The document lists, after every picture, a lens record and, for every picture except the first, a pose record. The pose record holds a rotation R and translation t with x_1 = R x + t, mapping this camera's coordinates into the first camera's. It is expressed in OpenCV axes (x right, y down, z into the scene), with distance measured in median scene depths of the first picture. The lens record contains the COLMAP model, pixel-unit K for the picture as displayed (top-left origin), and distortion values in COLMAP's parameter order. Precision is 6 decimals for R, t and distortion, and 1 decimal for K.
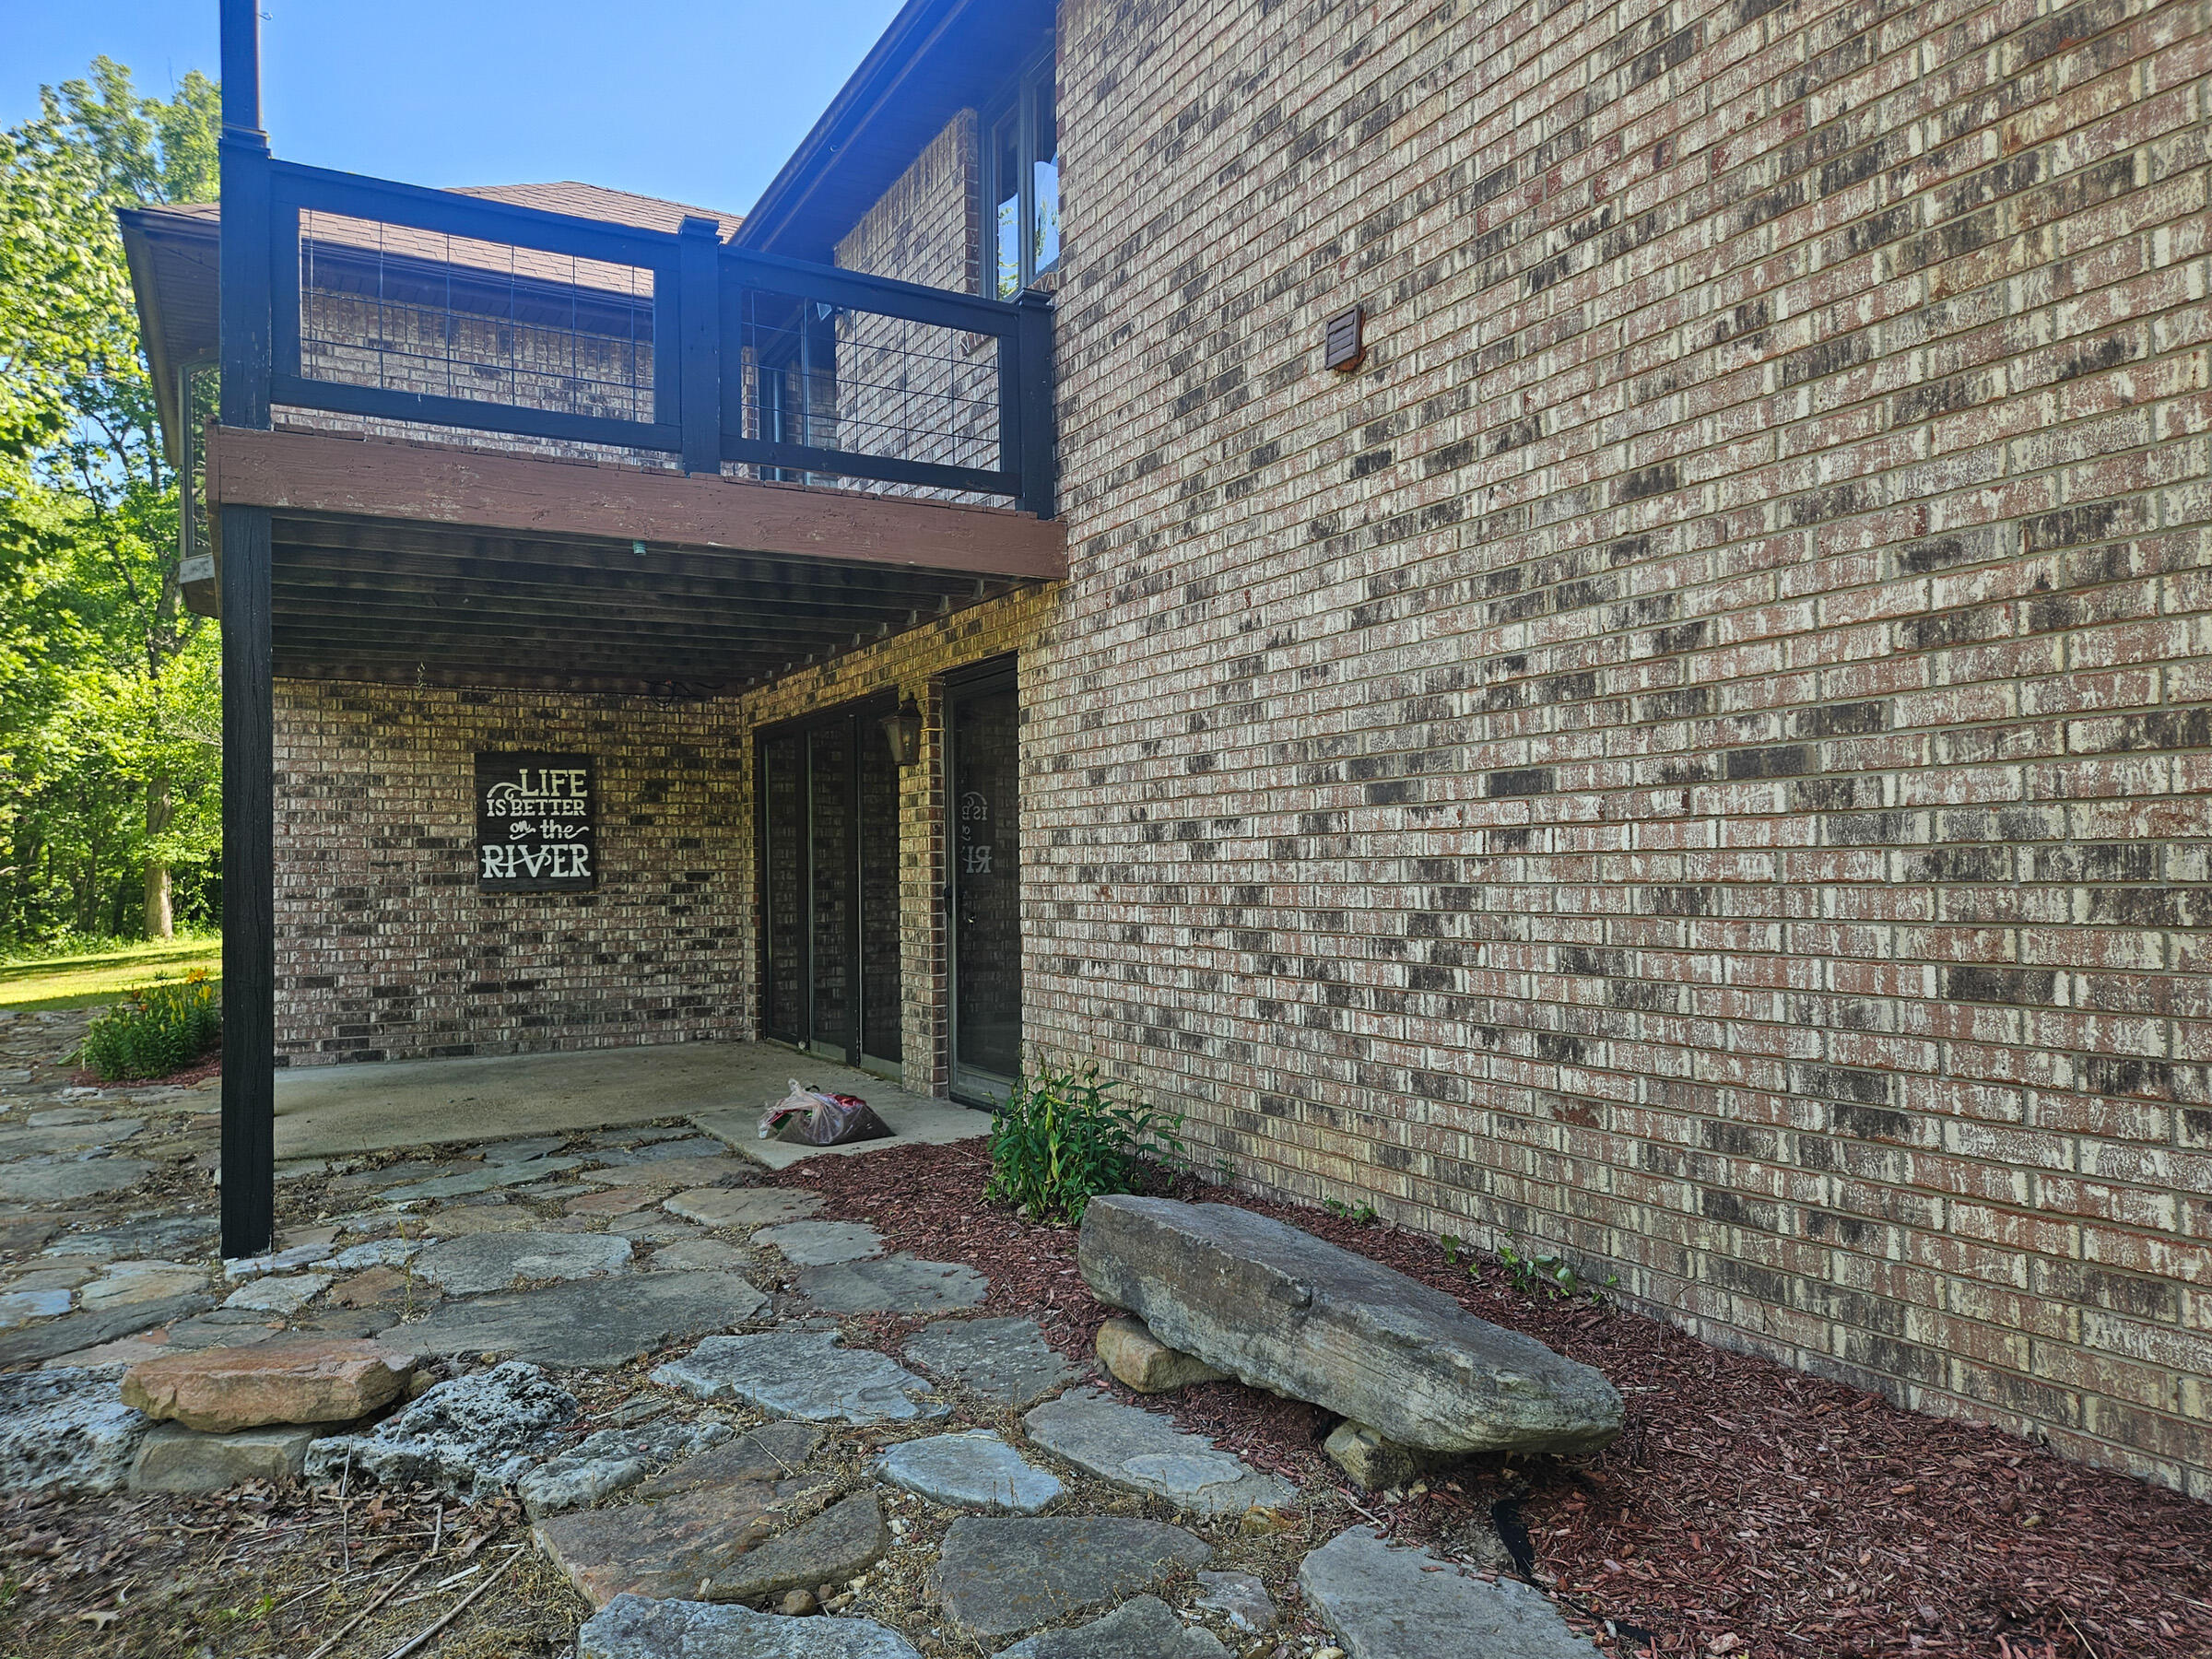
lens RADIAL K [[1516.7, 0, 1112.1], [0, 1516.7, 817.0], [0, 0, 1]] dist [0.026926, -0.024246]
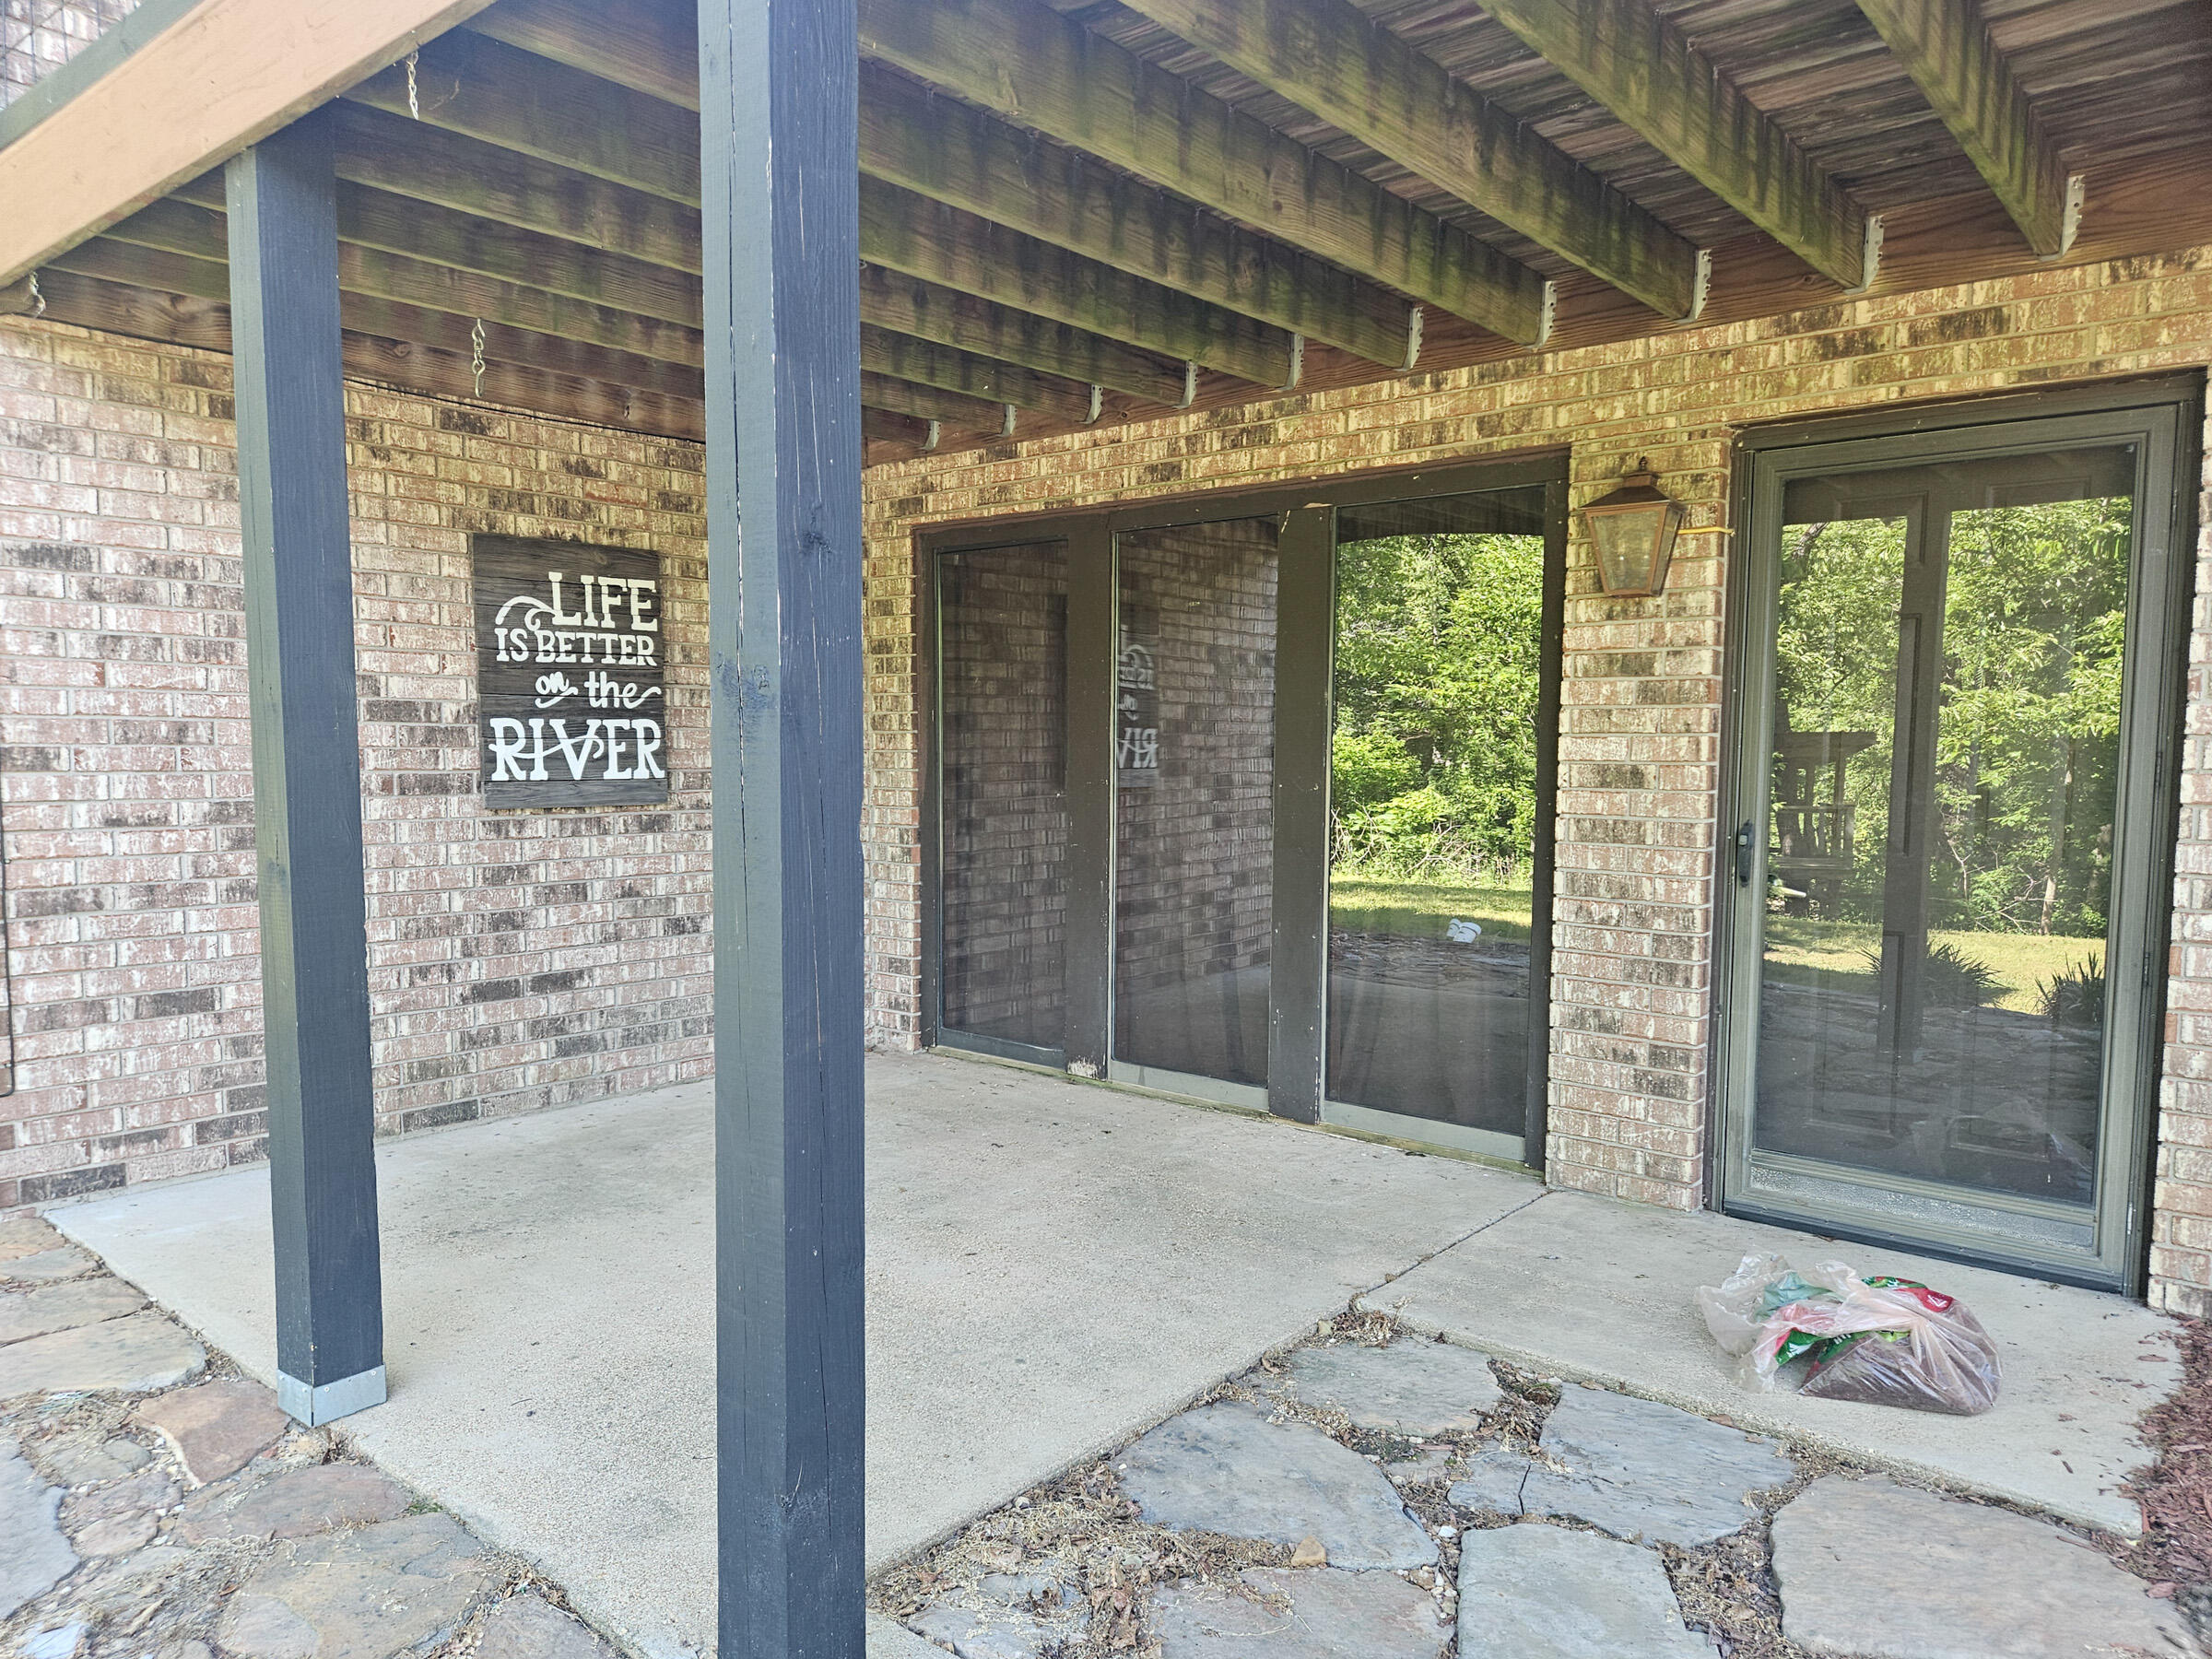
lens RADIAL K [[1516.7, 0, 1105.9], [0, 1516.7, 850.4], [0, 0, 1]] dist [0.026926, -0.024246]
pose [[0.938864, -0.005514, 0.344245, -0.390355], [-0.030607, 0.994576, 0.099404, 0.005641], [-0.342926, -0.103863, 0.933603, 0.440178]]
